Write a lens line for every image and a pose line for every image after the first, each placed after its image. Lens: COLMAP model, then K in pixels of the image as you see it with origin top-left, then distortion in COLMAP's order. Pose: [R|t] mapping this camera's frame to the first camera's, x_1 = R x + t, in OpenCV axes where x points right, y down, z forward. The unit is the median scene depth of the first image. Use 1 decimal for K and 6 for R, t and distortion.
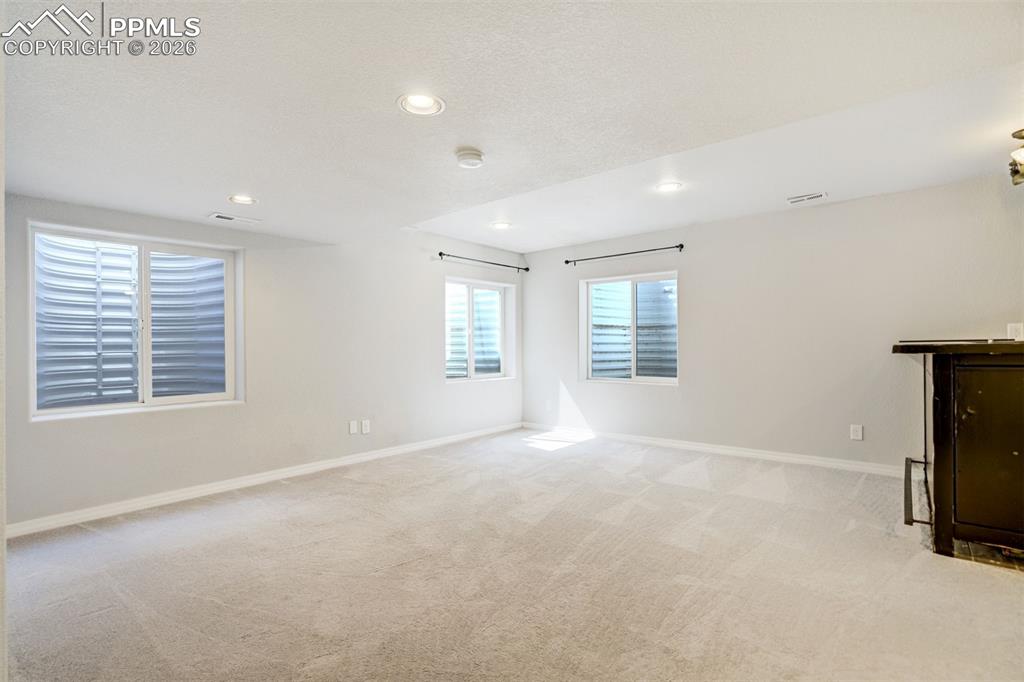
lens RADIAL K [[483.1, 0, 512.0], [0, 483.1, 341.0], [0, 0, 1]] dist [-0.000377, -0.000082]
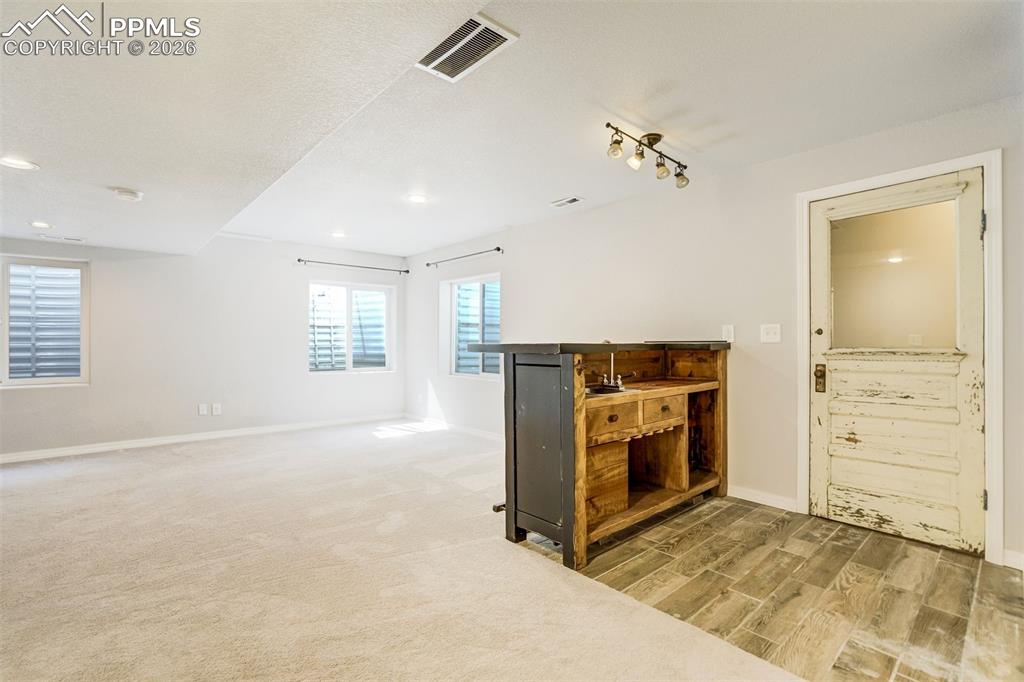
lens RADIAL K [[477.6, 0, 501.9], [0, 477.6, 347.2], [0, 0, 1]] dist [-0.022074, 0.000301]
pose [[0.986582, 0.013589, -0.162700, 0.456370], [-0.010496, 0.999748, 0.019856, -0.003230], [0.162929, -0.017882, 0.986476, -0.020101]]
